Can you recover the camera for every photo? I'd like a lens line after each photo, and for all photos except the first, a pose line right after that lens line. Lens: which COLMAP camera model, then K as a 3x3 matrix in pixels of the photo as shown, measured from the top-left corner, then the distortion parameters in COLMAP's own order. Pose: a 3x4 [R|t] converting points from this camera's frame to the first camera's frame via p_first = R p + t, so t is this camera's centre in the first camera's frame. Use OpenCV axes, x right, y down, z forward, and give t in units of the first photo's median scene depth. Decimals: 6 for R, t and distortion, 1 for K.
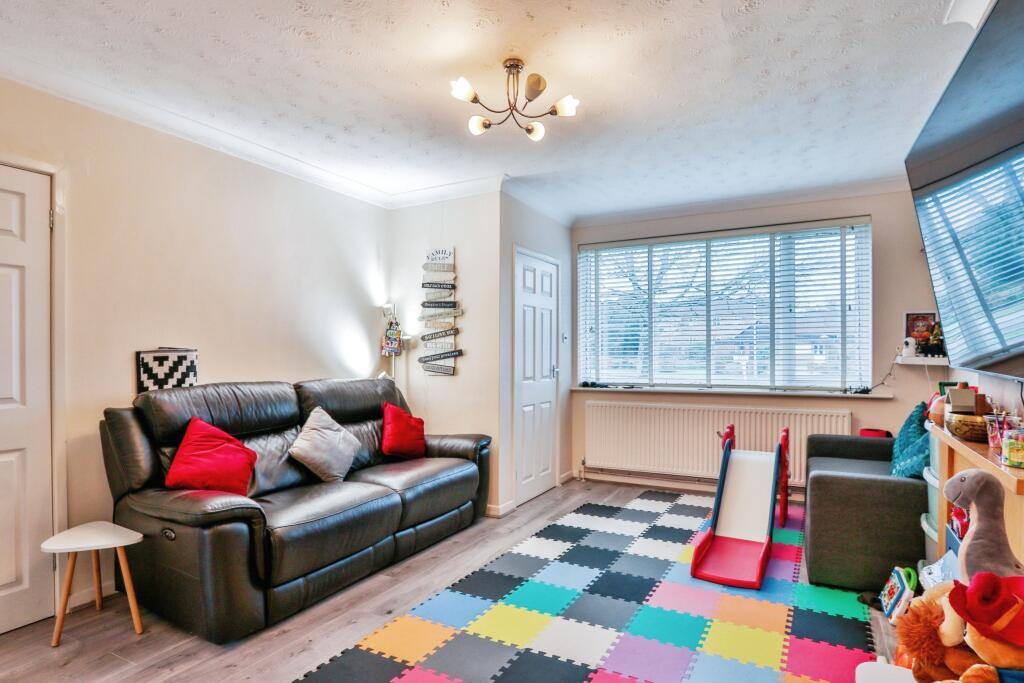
lens RADIAL K [[551.3, 0, 515.6], [0, 551.3, 347.4], [0, 0, 1]] dist [-0.021421, -0.000865]
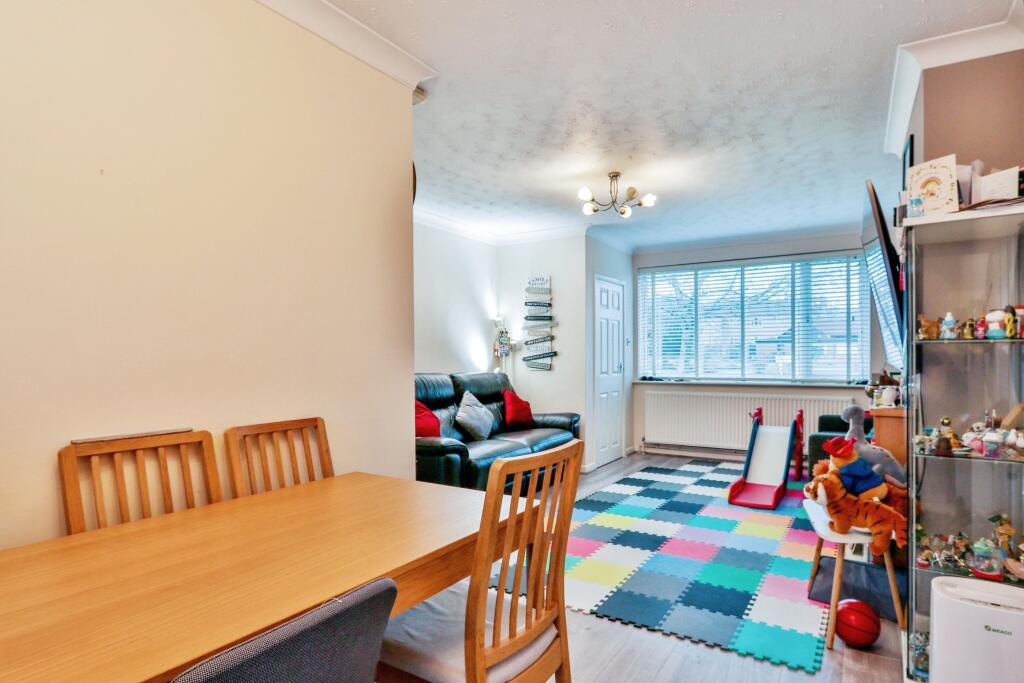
lens RADIAL K [[551.3, 0, 513.2], [0, 551.3, 348.3], [0, 0, 1]] dist [-0.021421, -0.000865]
pose [[0.997519, -0.001962, -0.070376, -0.107371], [0.001965, 0.999998, -0.000029, -0.003643], [0.070376, -0.000109, 0.997521, -0.362771]]
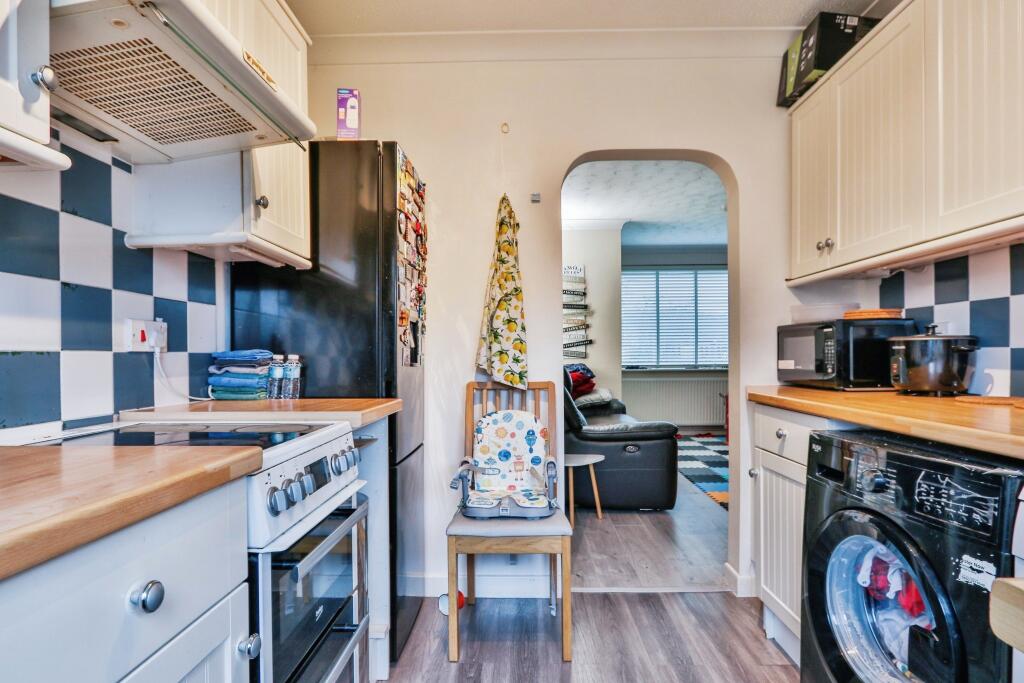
lens RADIAL K [[551.3, 0, 512.1], [0, 551.3, 346.6], [0, 0, 1]] dist [-0.021421, -0.000865]
pose [[0.896906, 0.004810, 0.442195, -0.885008], [-0.005653, 0.999984, 0.000587, 0.021548], [-0.442185, -0.003026, 0.896919, -0.158332]]
